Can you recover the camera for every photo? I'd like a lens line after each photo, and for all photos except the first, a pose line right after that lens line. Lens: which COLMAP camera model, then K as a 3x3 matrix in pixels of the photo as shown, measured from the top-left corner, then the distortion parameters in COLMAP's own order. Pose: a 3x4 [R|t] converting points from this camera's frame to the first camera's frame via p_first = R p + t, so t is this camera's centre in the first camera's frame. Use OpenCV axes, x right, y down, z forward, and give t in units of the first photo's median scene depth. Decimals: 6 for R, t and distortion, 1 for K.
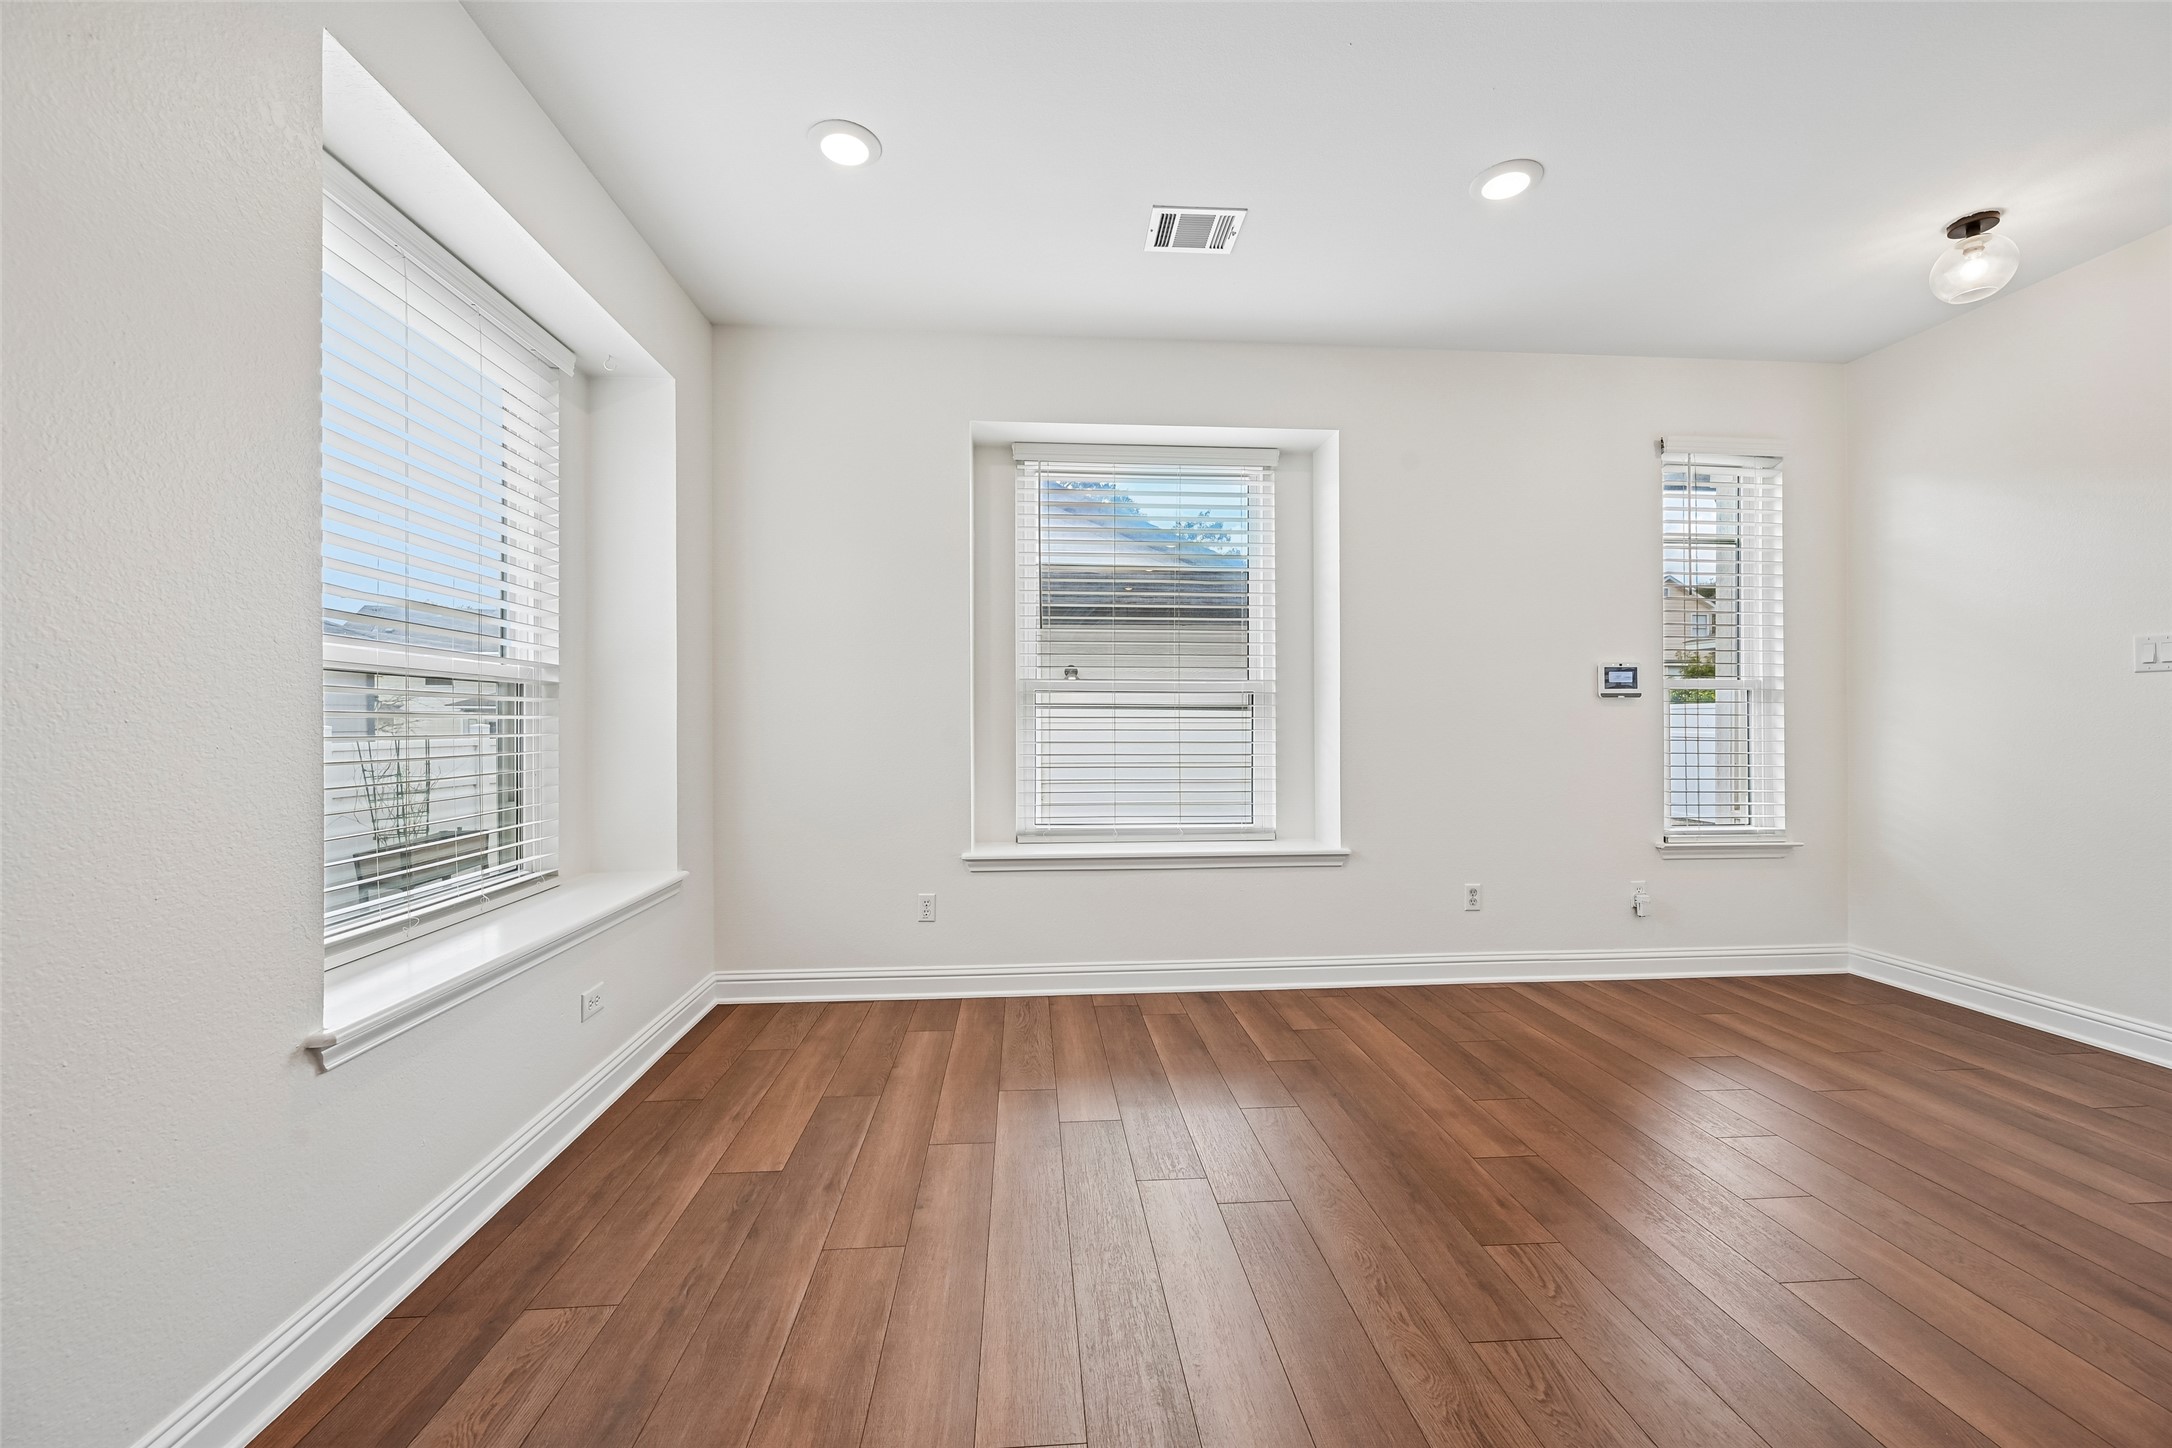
lens RADIAL K [[847.0, 0, 1086.0], [0, 847.0, 724.0], [0, 0, 1]] dist [-0.001200, 0.000311]
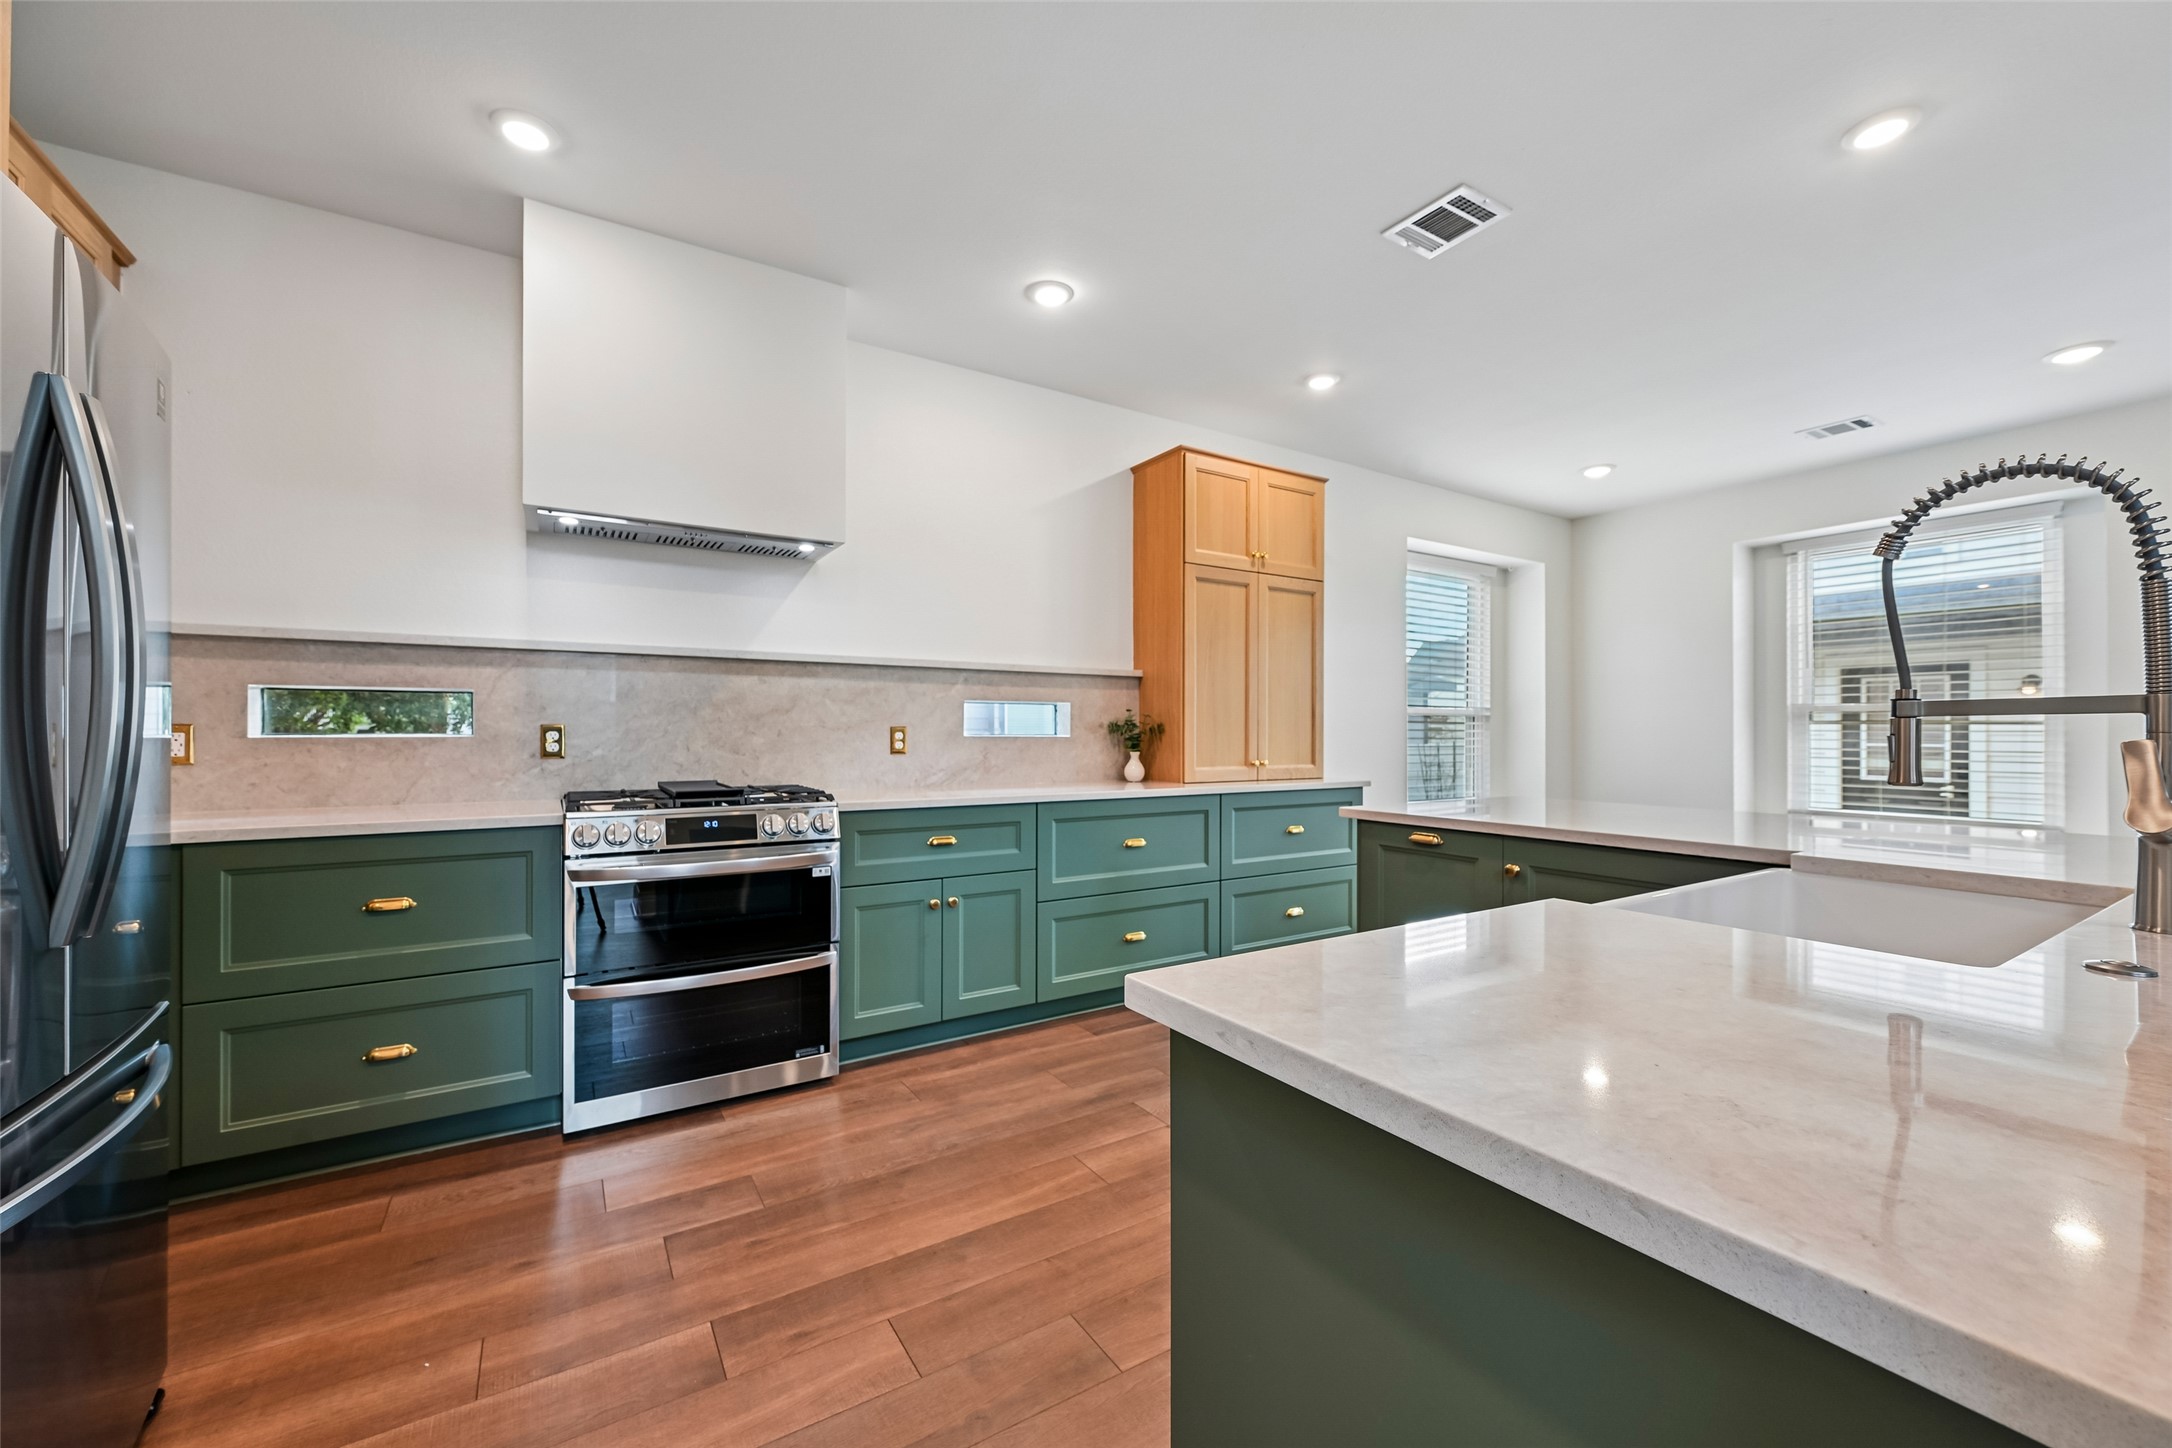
lens RADIAL K [[848.3, 0, 1085.5], [0, 848.3, 729.8], [0, 0, 1]] dist [-0.000958, -0.000045]
pose [[0.466207, 0.000716, -0.884675, 0.647923], [-0.004084, 0.999991, -0.001342, -0.003468], [0.884666, 0.004239, 0.466205, -0.741665]]
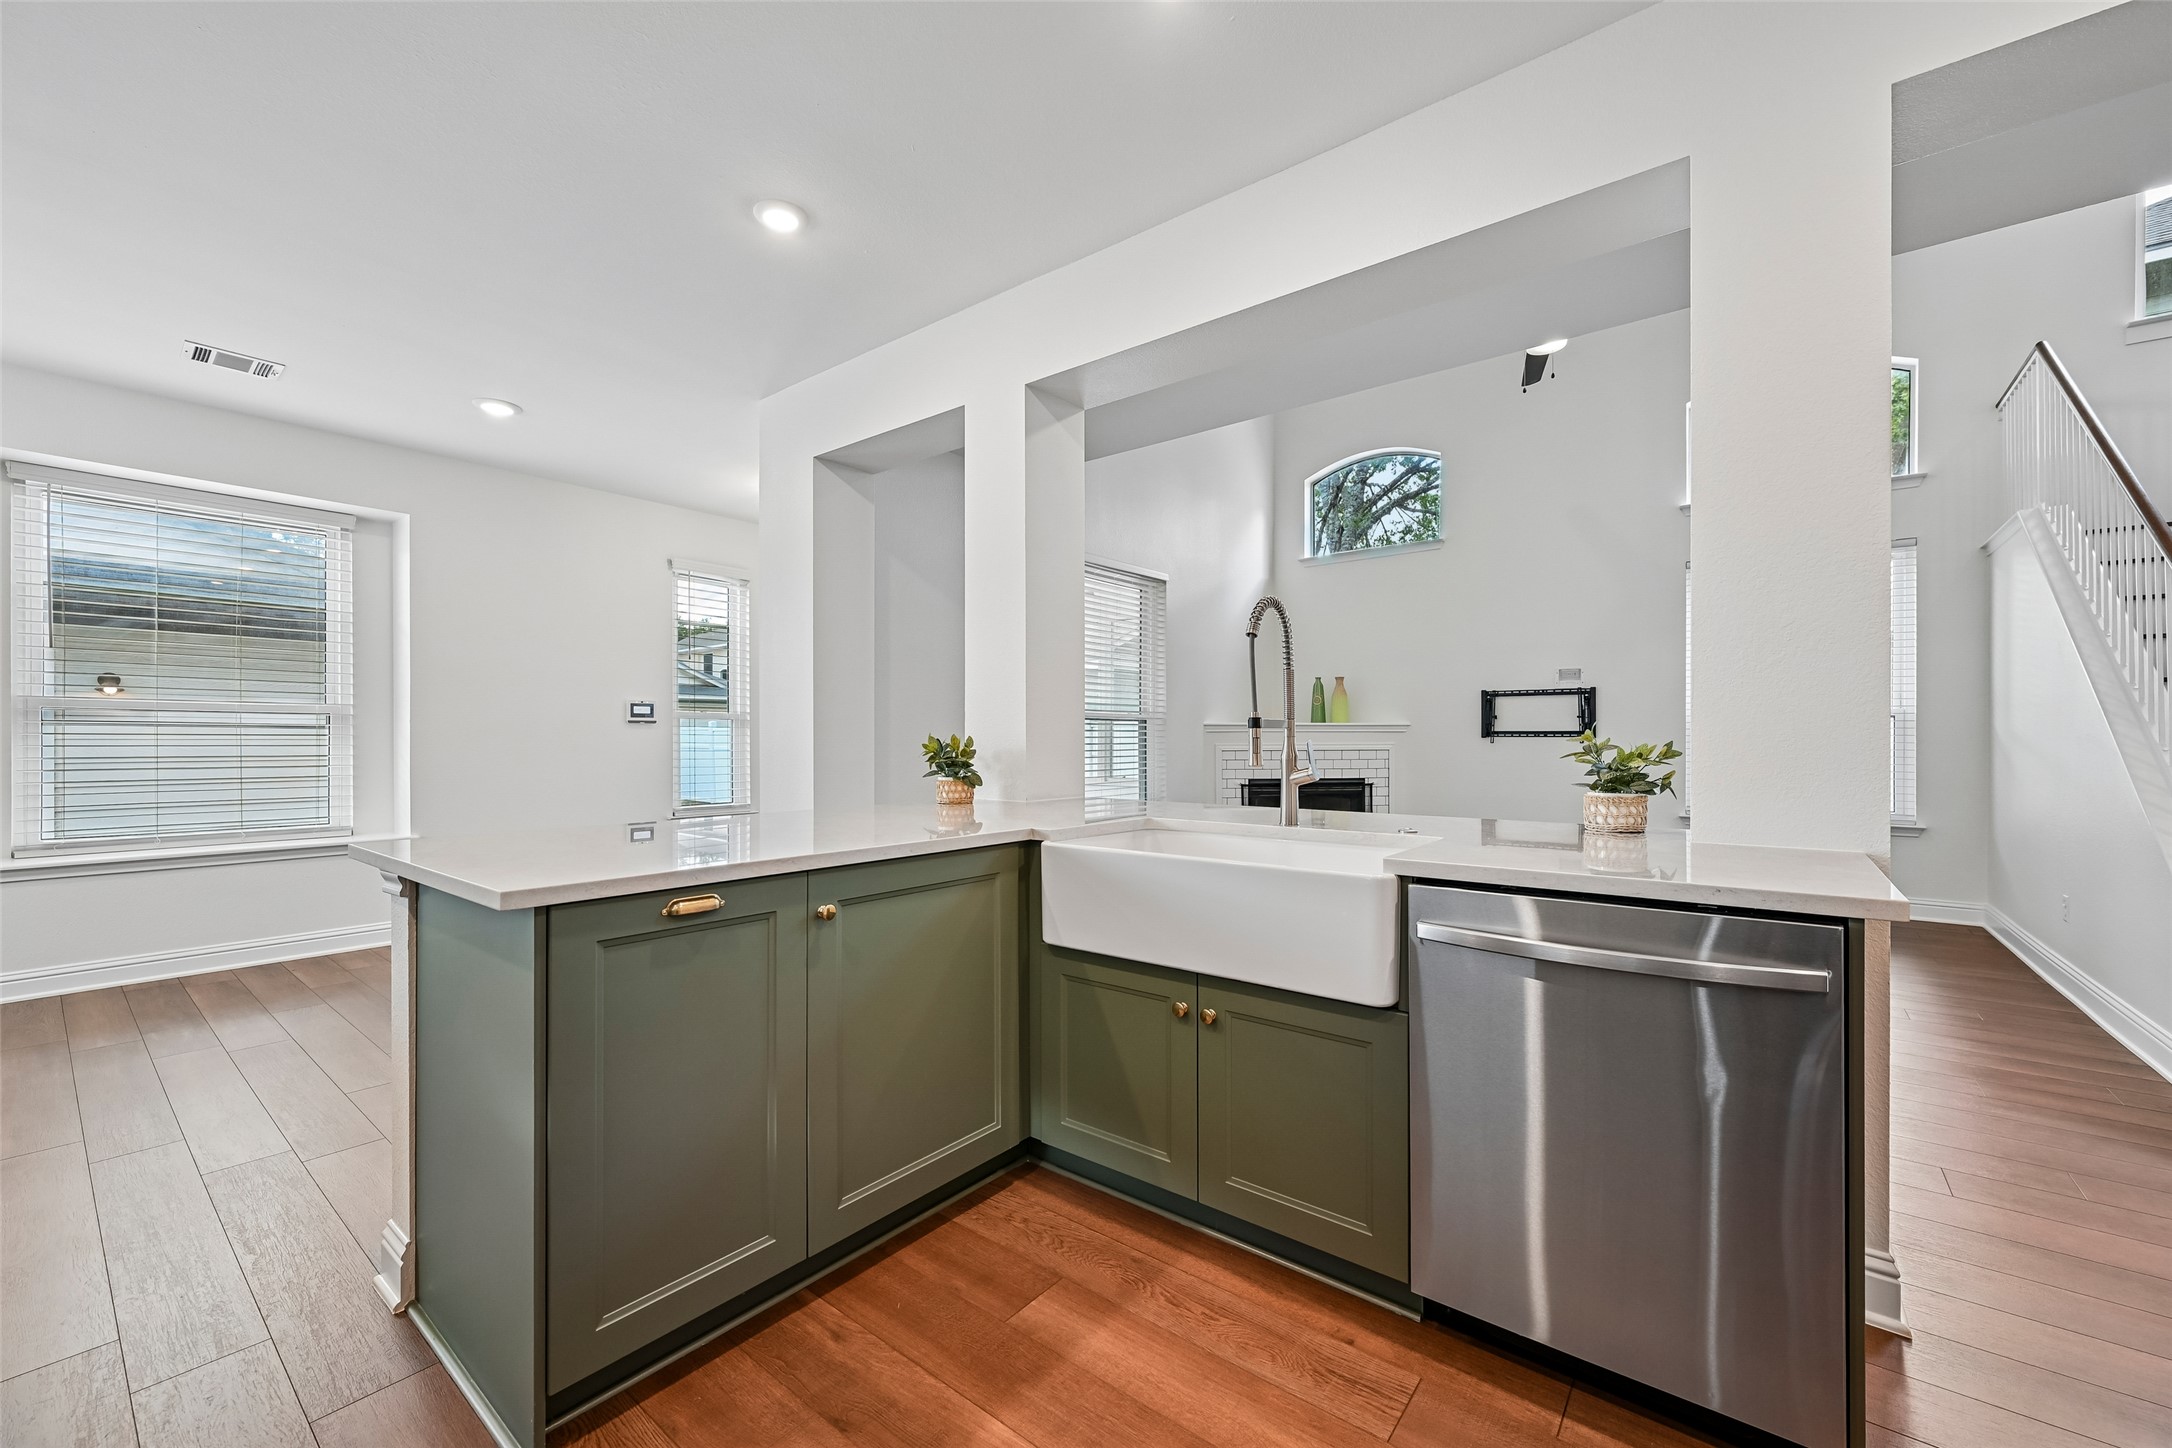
lens RADIAL K [[846.1, 0, 1082.1], [0, 846.1, 740.3], [0, 0, 1]] dist [-0.001343, -0.000354]
pose [[0.676869, 0.000659, 0.736104, 0.040989], [-0.000890, 1.000000, -0.000077, -0.000828], [-0.736103, -0.000603, 0.676869, -0.620462]]
